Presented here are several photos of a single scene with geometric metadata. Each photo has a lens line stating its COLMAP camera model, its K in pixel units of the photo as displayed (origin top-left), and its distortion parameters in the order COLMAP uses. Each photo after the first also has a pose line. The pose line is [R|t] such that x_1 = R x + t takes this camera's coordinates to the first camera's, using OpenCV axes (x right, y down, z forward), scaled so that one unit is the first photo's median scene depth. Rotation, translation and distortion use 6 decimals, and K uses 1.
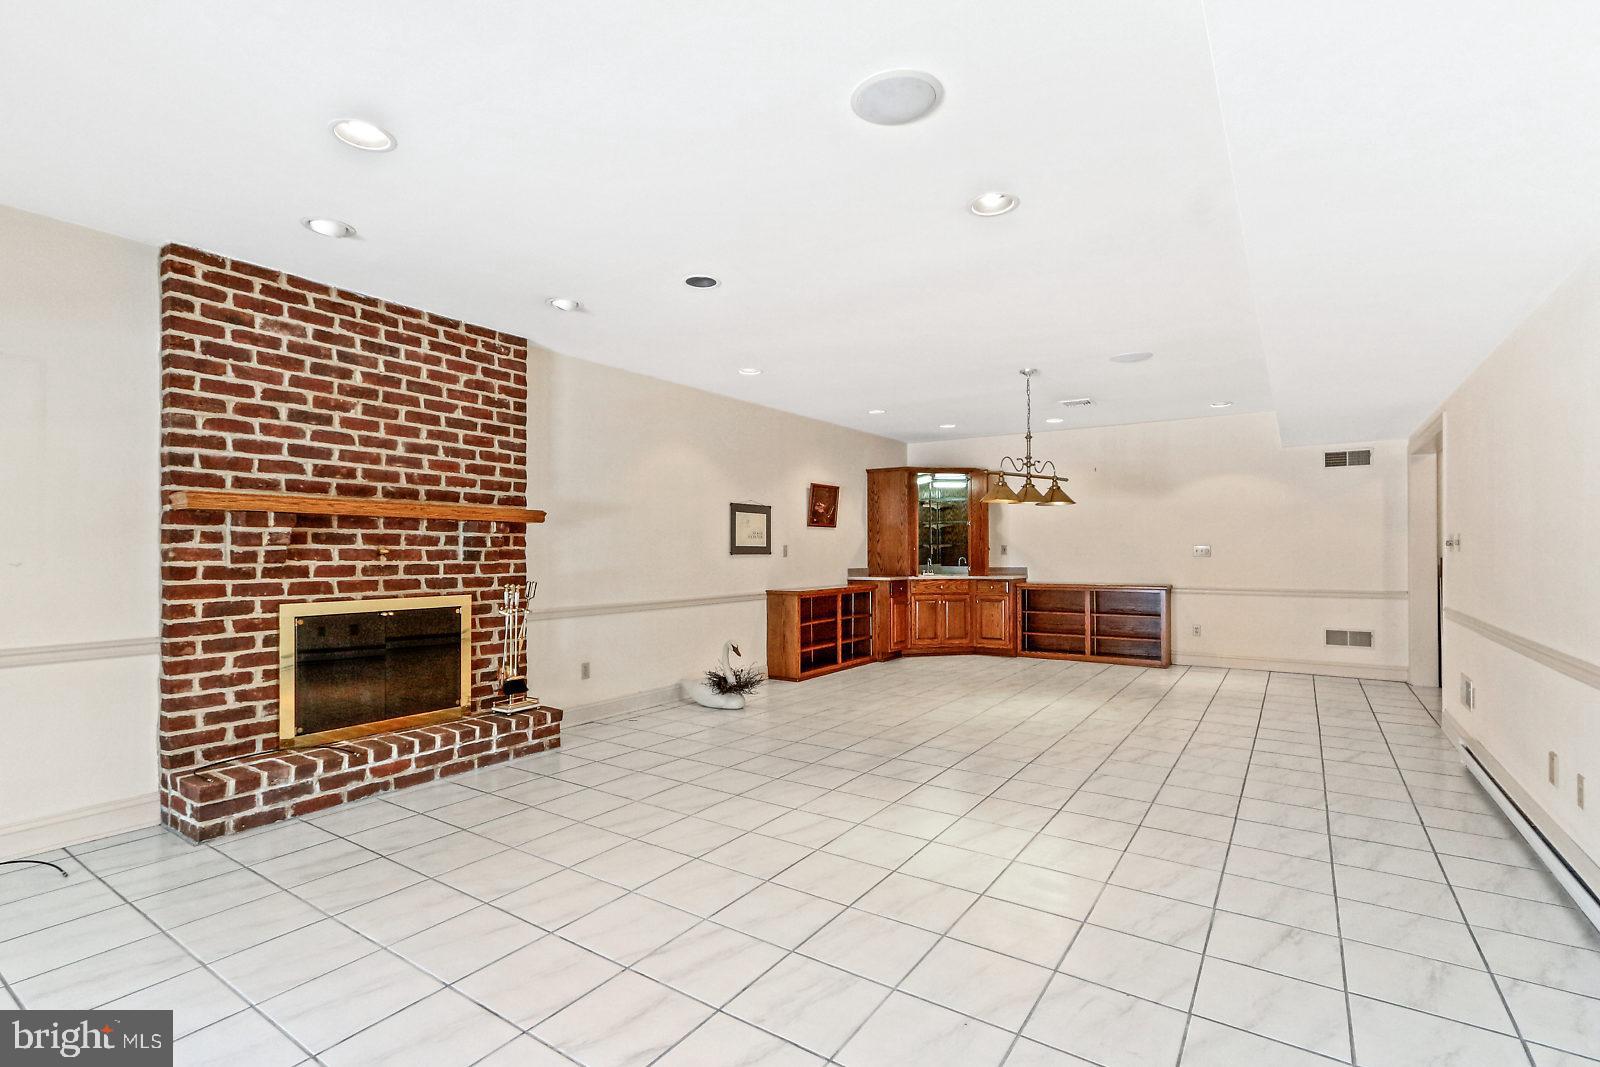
lens RADIAL K [[744.6, 0, 795.4], [0, 744.6, 541.6], [0, 0, 1]] dist [-0.004230, 0.001350]
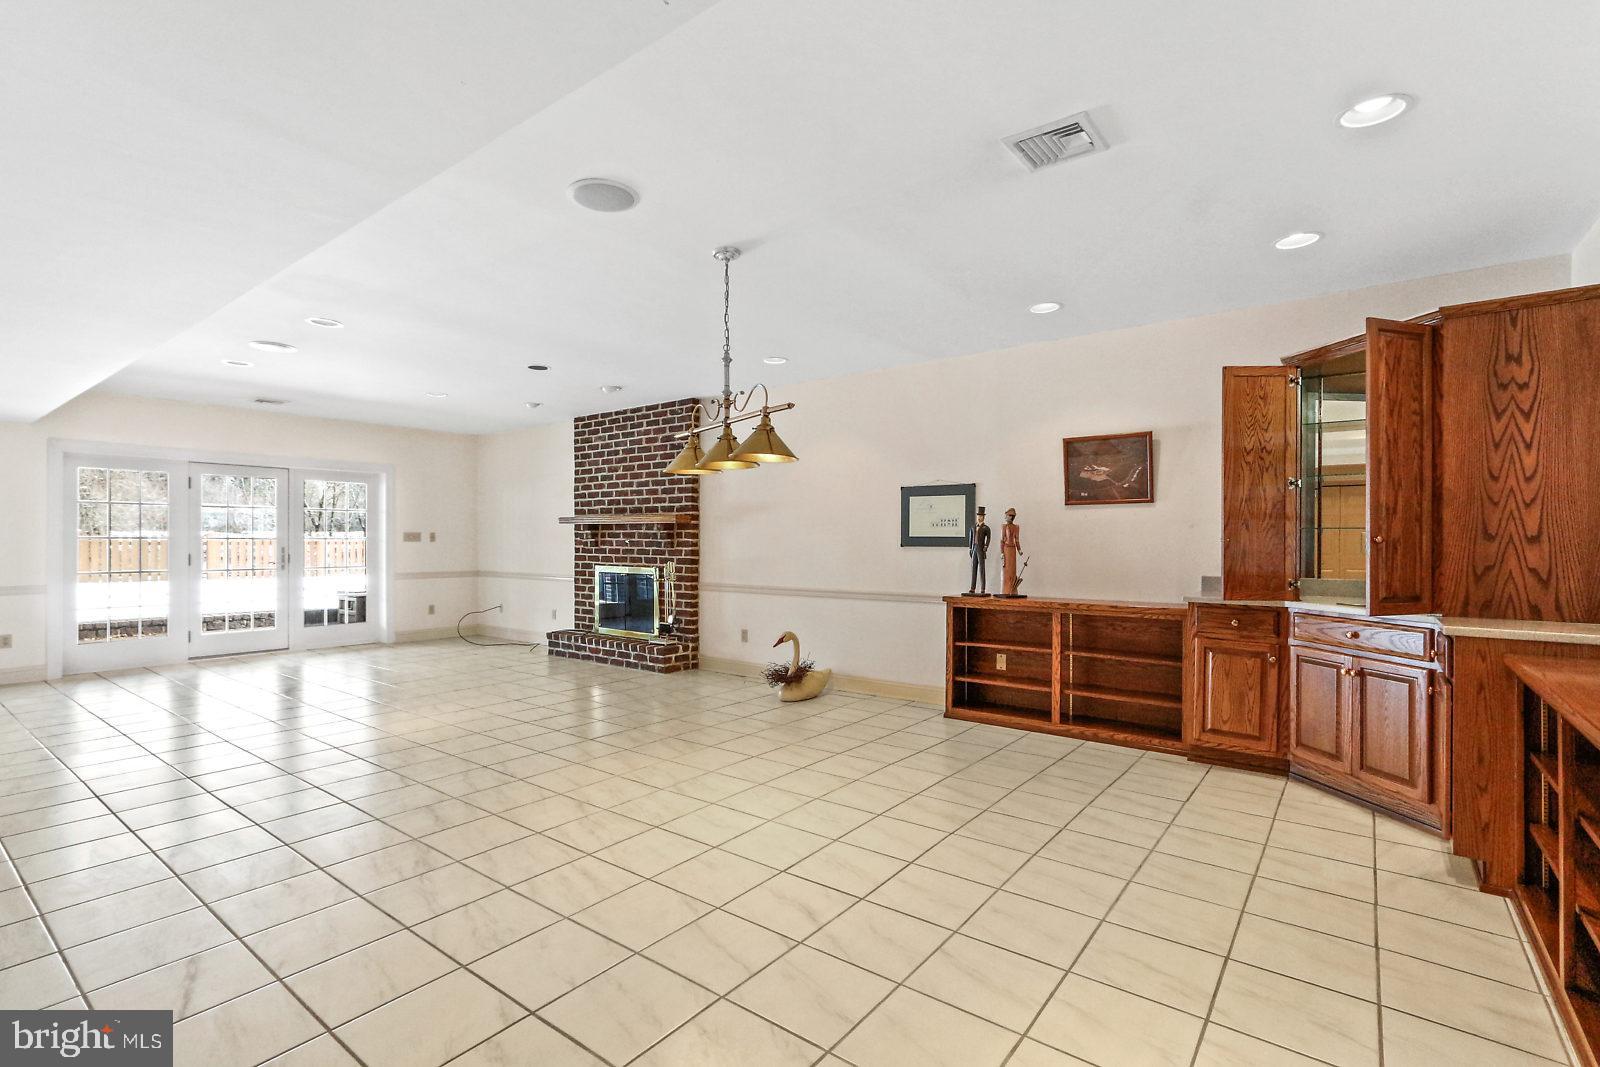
lens RADIAL K [[744.6, 0, 795.1], [0, 744.6, 537.0], [0, 0, 1]] dist [-0.004230, 0.001350]
pose [[-0.064875, -0.003482, -0.997887, 1.293967], [0.011444, 0.999926, -0.004233, 0.014121], [0.997828, -0.011694, -0.064830, 1.528801]]
